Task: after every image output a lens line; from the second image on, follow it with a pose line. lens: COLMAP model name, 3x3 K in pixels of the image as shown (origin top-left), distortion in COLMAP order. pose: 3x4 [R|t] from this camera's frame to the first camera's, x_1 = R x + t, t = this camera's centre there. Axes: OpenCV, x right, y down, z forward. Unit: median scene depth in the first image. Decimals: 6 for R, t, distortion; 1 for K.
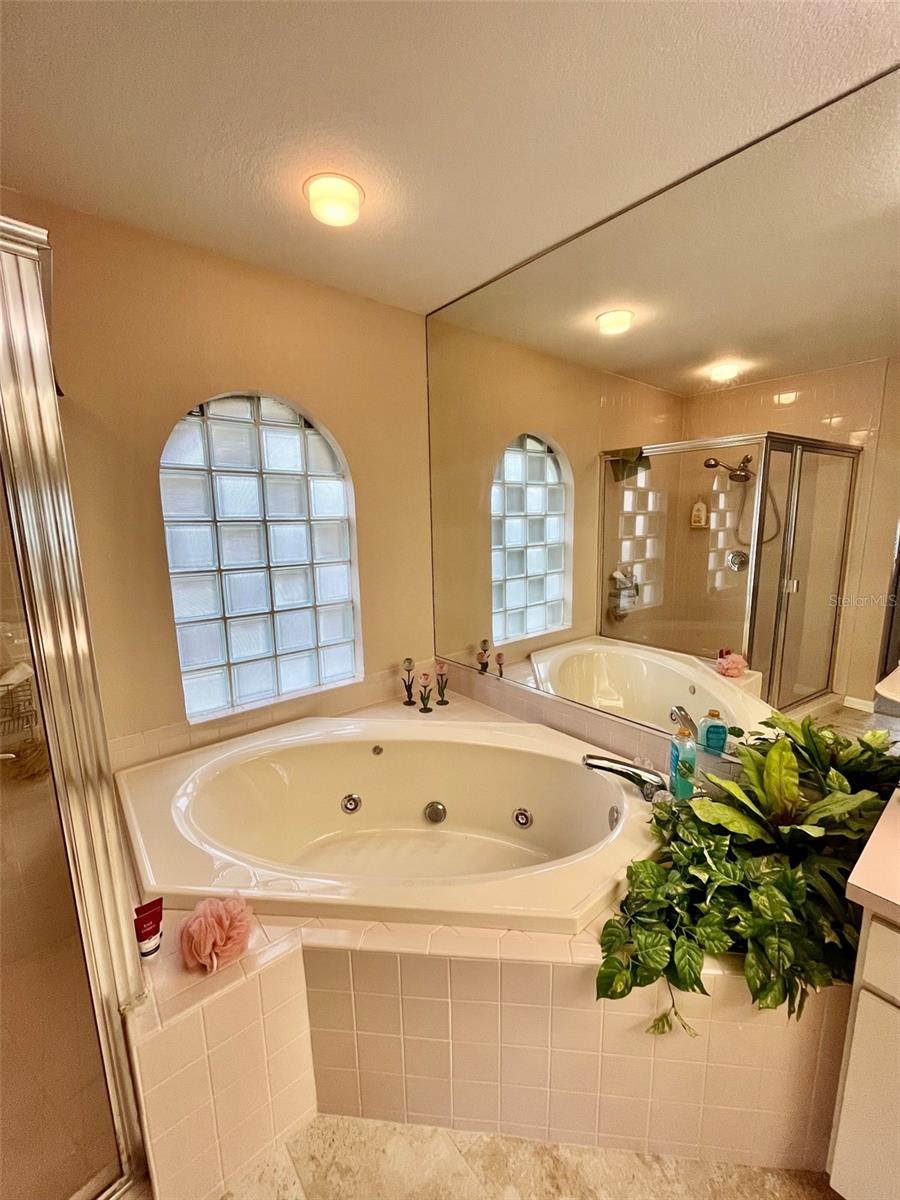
lens RADIAL K [[482.2, 0, 452.9], [0, 482.2, 600.3], [0, 0, 1]] dist [-0.003040, 0.000599]
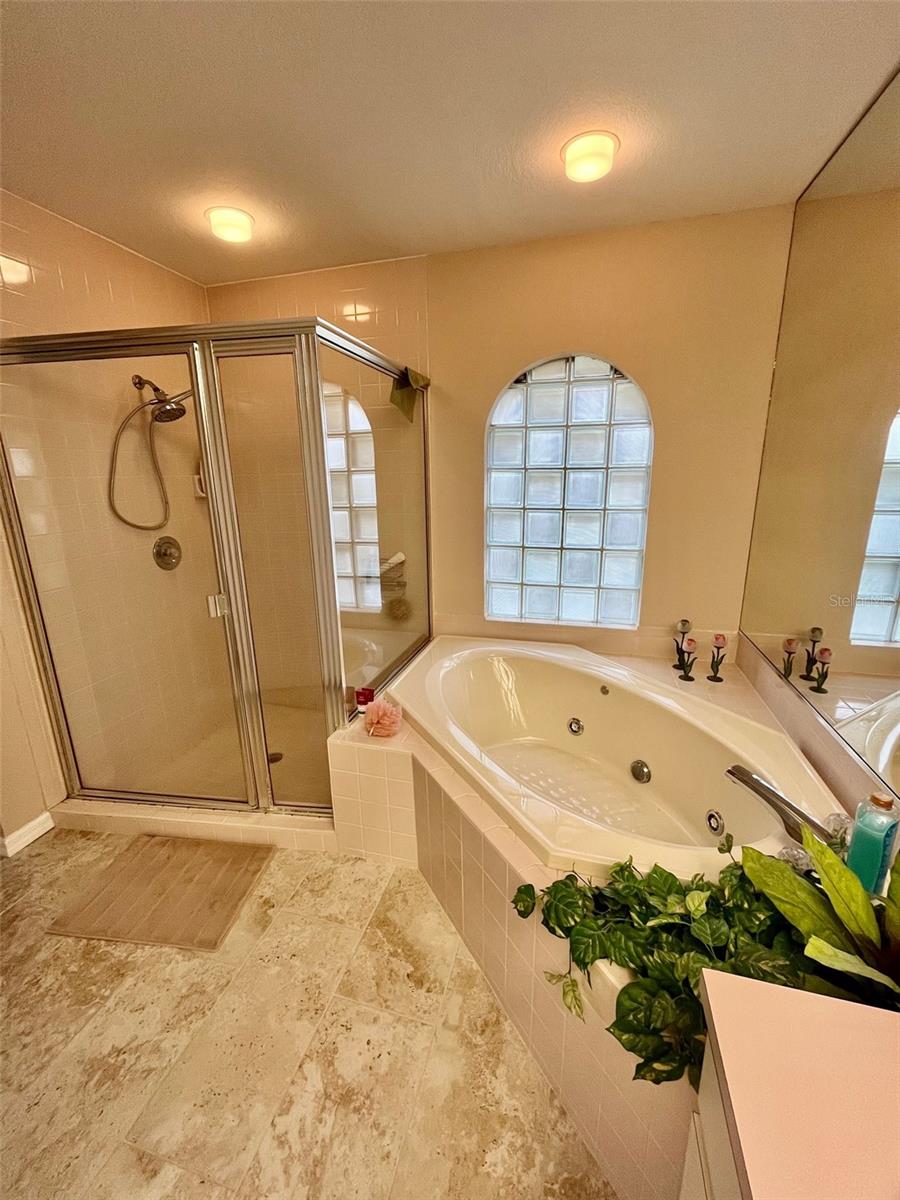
lens RADIAL K [[482.2, 0, 454.7], [0, 482.2, 600.5], [0, 0, 1]] dist [-0.003040, 0.000599]
pose [[0.572717, 0.218232, -0.790171, 0.449281], [-0.138897, 0.975810, 0.168829, -0.013523], [0.807900, 0.013061, 0.589174, 0.108457]]
